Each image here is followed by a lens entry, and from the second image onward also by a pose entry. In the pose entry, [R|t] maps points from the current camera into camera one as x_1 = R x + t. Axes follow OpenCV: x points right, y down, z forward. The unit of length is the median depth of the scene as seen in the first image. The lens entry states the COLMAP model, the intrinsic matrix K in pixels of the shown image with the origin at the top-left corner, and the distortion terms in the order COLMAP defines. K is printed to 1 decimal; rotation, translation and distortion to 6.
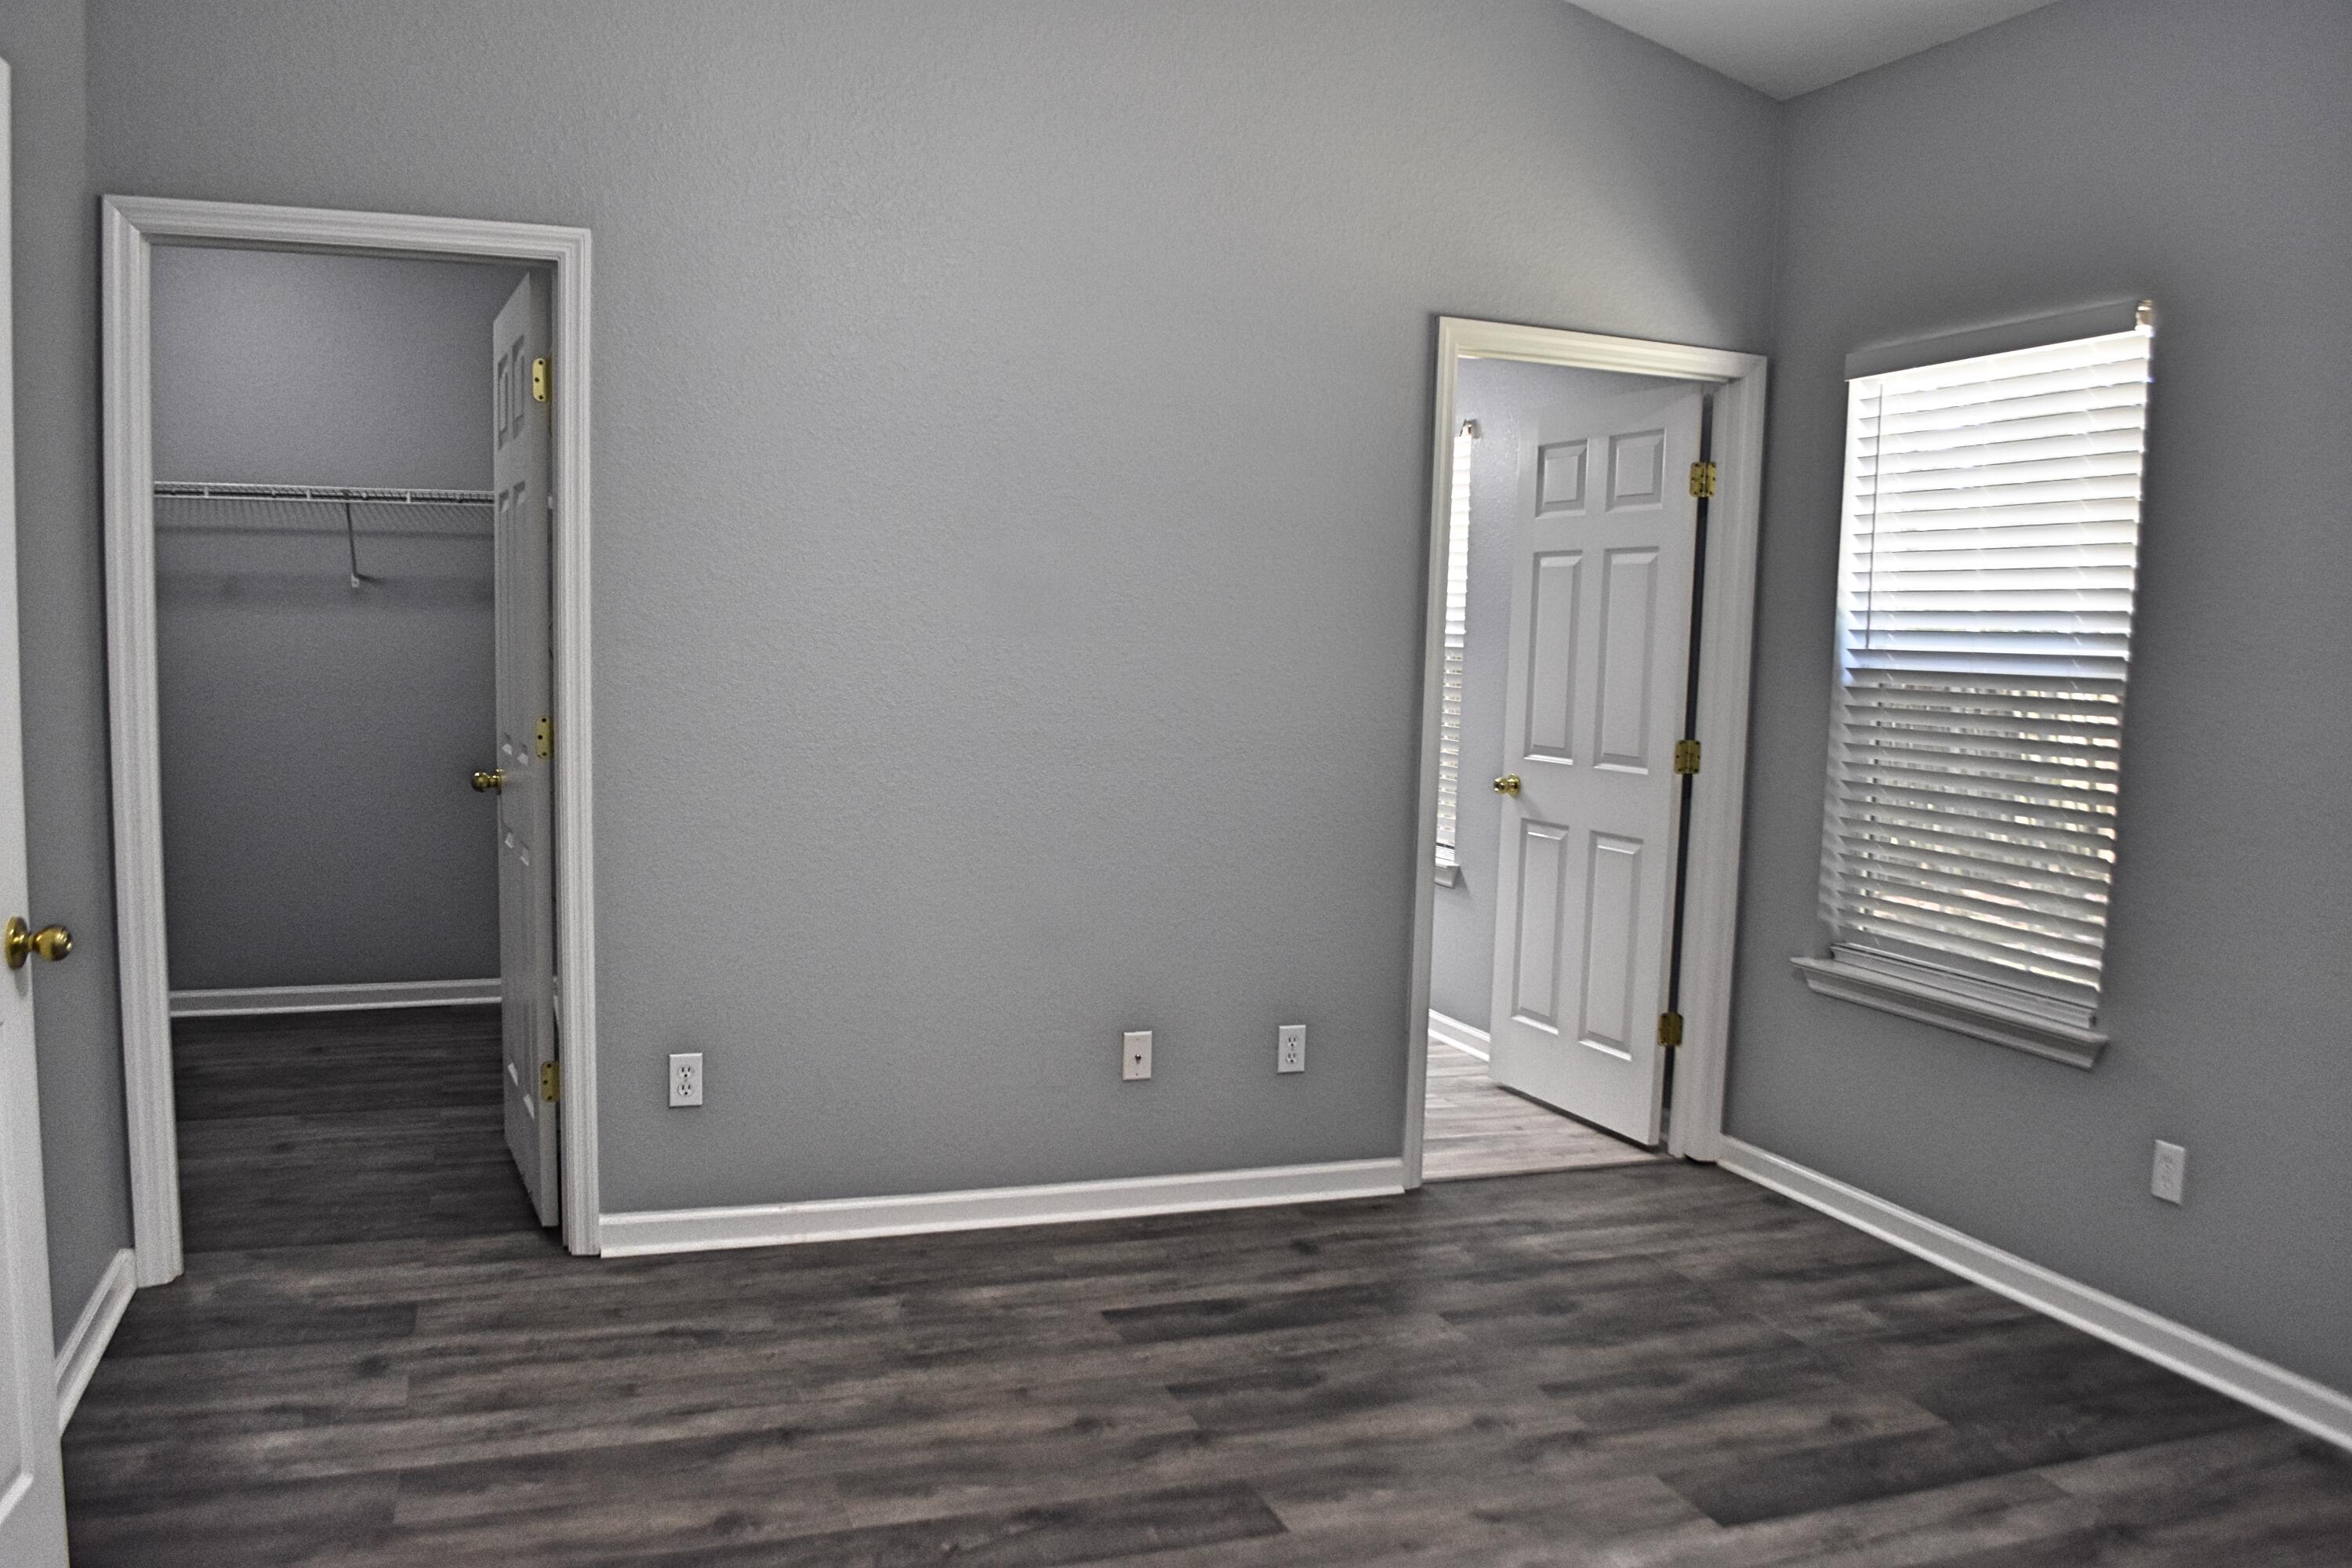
lens RADIAL K [[1825.5, 0, 1168.6], [0, 1825.5, 827.5], [0, 0, 1]] dist [-0.099657, 0.009312]
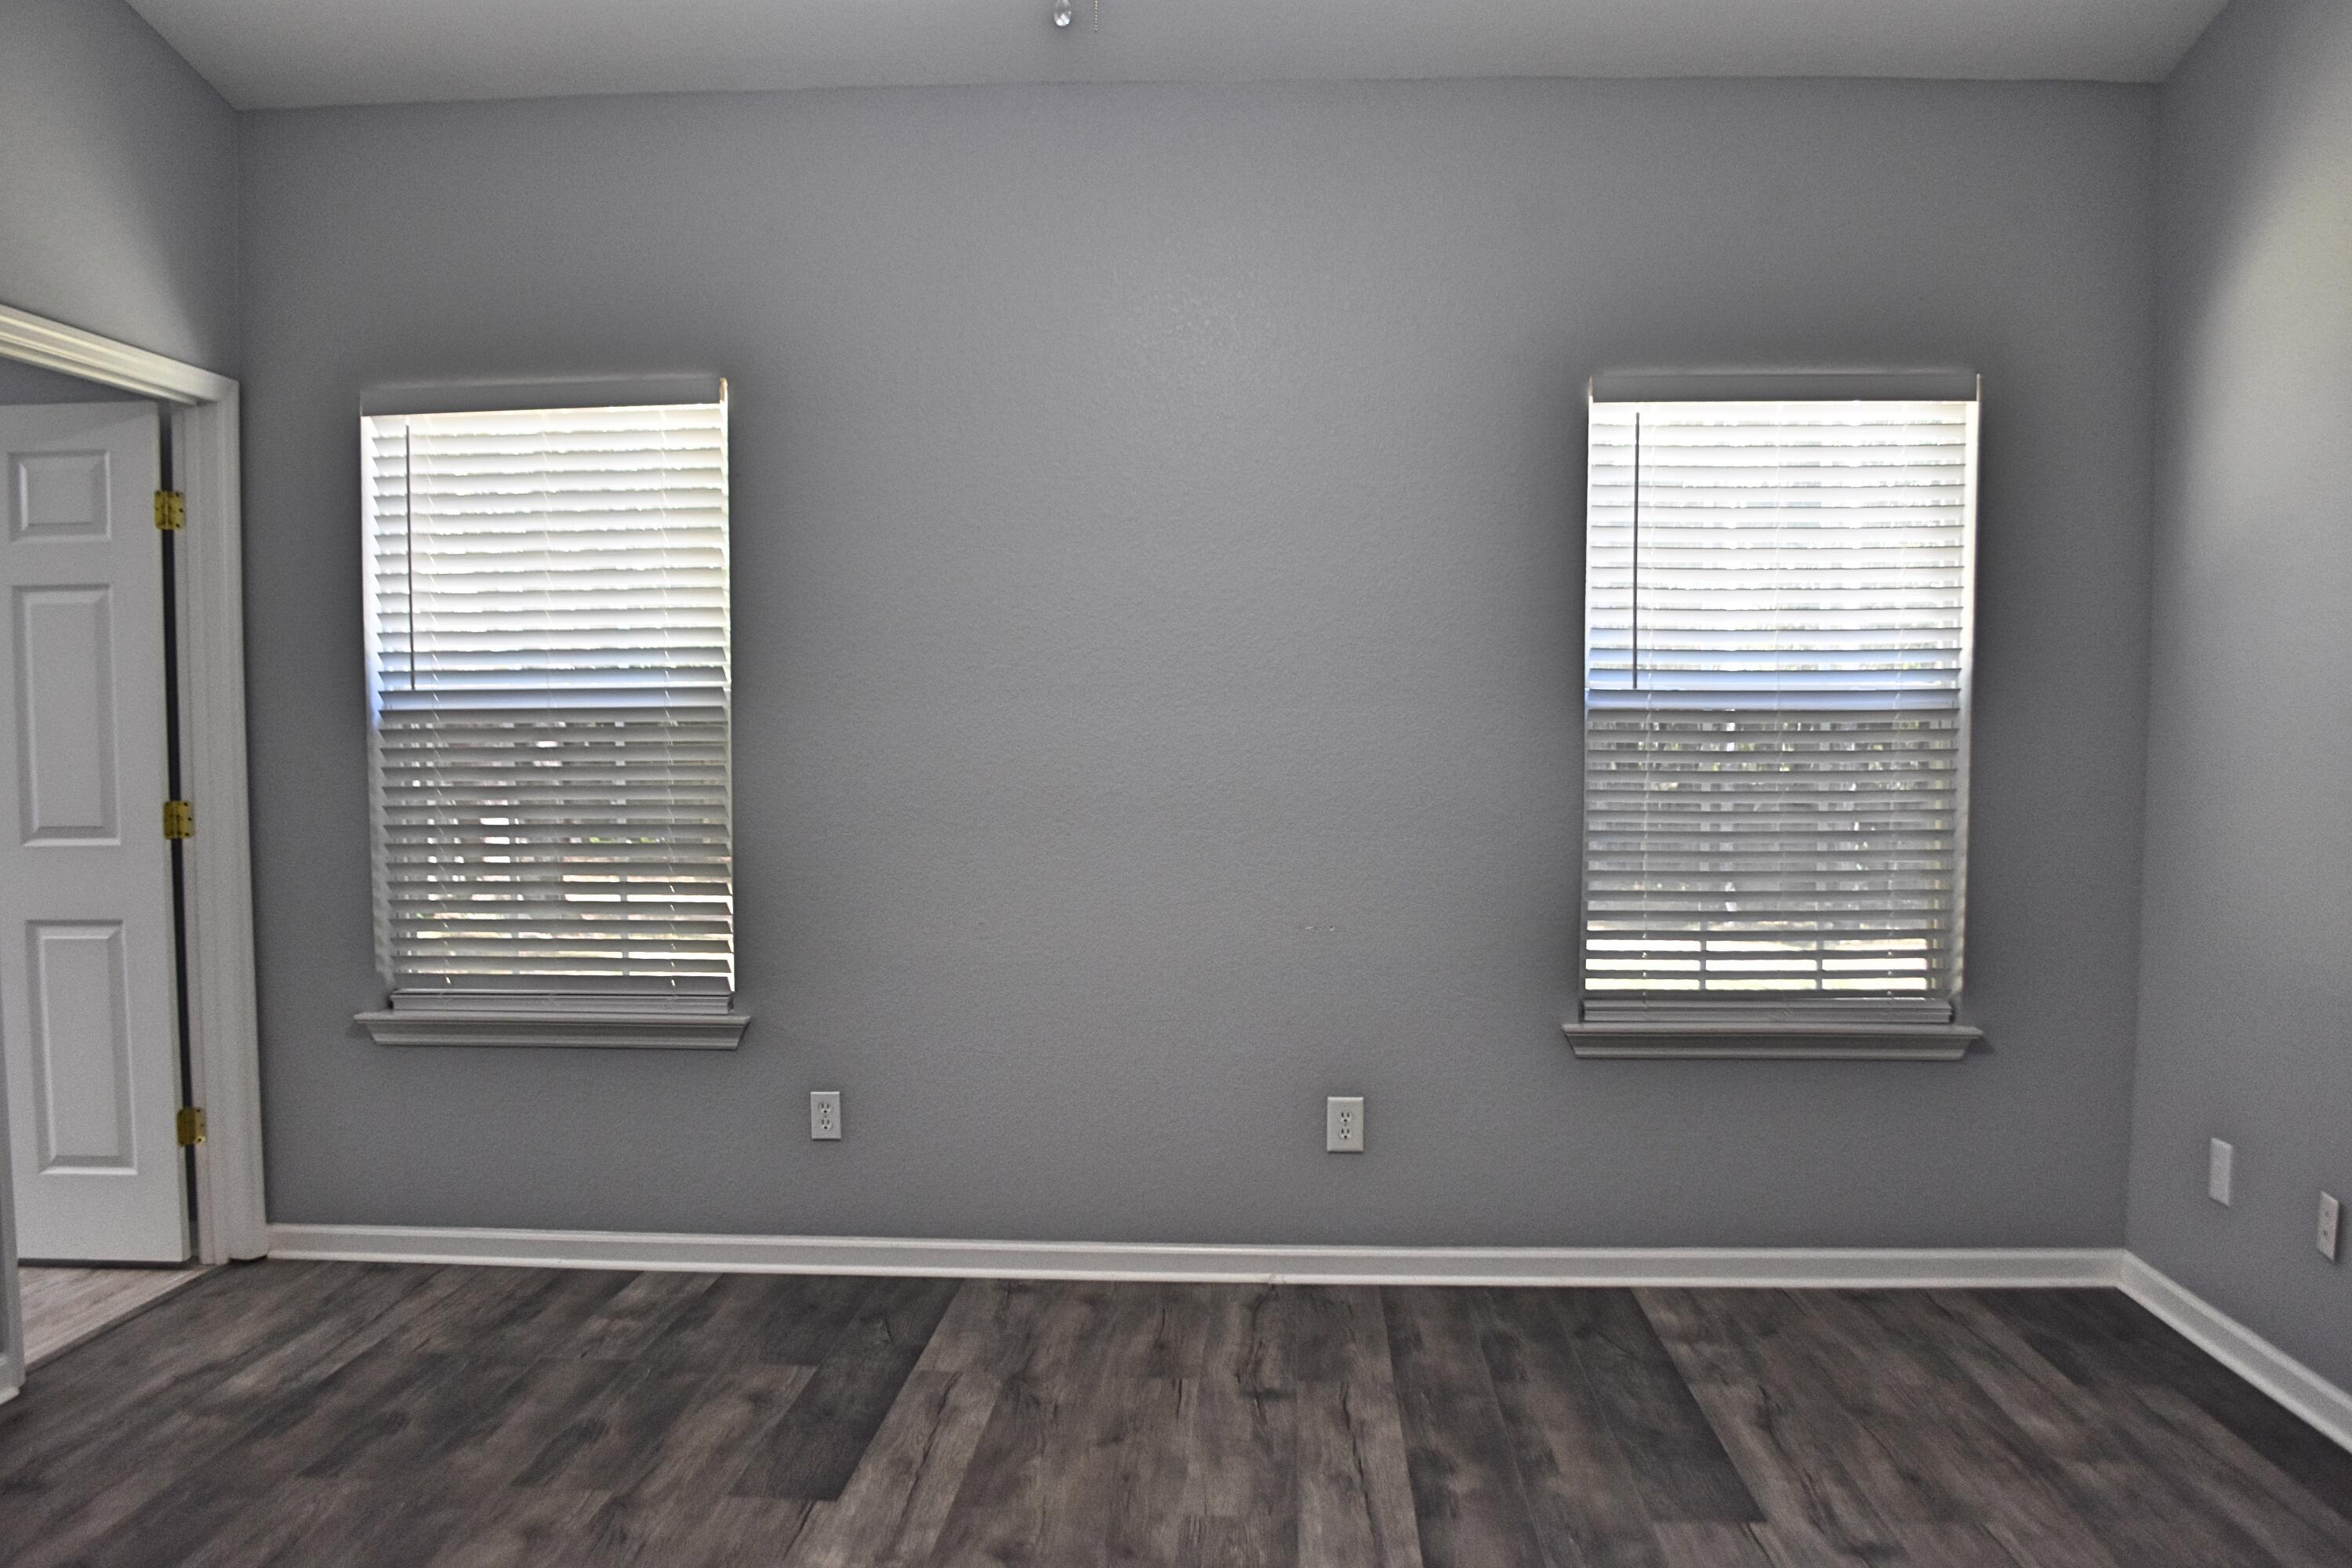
lens RADIAL K [[1825.5, 0, 1168.6], [0, 1825.5, 827.5], [0, 0, 1]] dist [-0.099657, 0.009312]
pose [[0.382418, -0.085899, 0.919988, -0.394804], [0.111801, 0.992656, 0.046211, -0.024802], [-0.917201, 0.085183, 0.389213, 0.253065]]
